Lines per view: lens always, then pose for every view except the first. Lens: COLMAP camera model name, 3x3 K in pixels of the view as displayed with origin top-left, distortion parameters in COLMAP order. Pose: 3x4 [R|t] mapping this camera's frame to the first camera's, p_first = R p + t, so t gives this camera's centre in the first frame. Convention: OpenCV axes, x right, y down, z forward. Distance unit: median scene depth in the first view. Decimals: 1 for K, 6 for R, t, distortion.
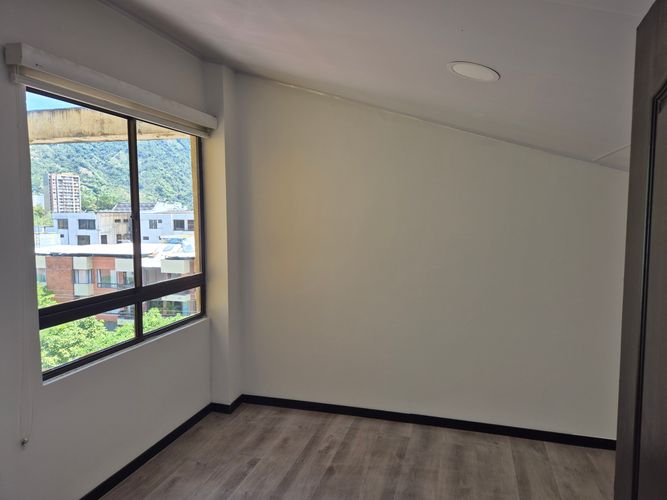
lens RADIAL K [[440.1, 0, 334.8], [0, 440.1, 250.1], [0, 0, 1]] dist [0.046475, -0.015449]
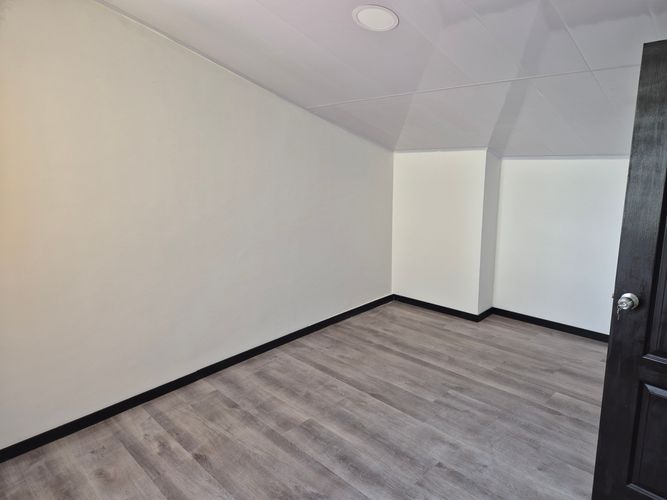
lens RADIAL K [[440.1, 0, 331.9], [0, 440.1, 246.5], [0, 0, 1]] dist [0.046475, -0.015449]
pose [[0.482260, -0.192336, 0.854653, -0.485469], [0.087226, 0.981295, 0.171616, -0.027168], [-0.871675, -0.008215, 0.490016, 0.320289]]
